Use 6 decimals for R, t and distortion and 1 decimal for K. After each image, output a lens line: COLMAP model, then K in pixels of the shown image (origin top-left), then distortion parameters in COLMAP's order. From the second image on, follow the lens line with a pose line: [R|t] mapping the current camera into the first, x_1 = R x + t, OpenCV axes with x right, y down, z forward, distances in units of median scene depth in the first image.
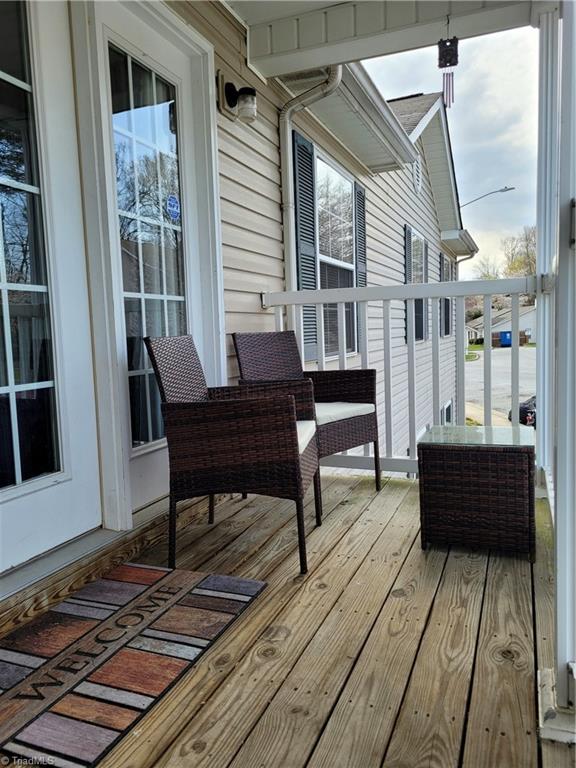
lens RADIAL K [[573.5, 0, 288.3], [0, 573.5, 389.5], [0, 0, 1]] dist [0.049357, -0.027878]
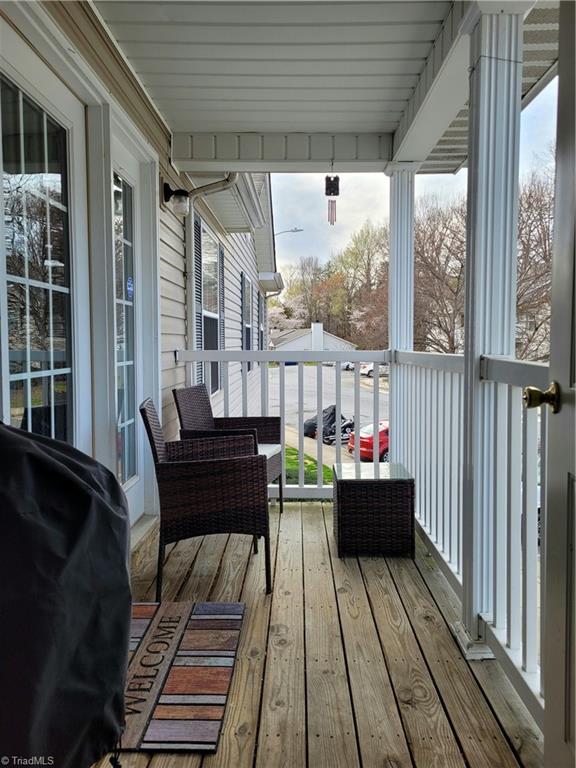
lens RADIAL K [[573.5, 0, 286.5], [0, 573.5, 377.0], [0, 0, 1]] dist [0.049357, -0.027878]
pose [[0.933567, 0.009609, 0.358274, -0.364328], [0.006610, 0.999009, -0.044018, -0.088318], [-0.358342, 0.043461, 0.932578, -0.237633]]
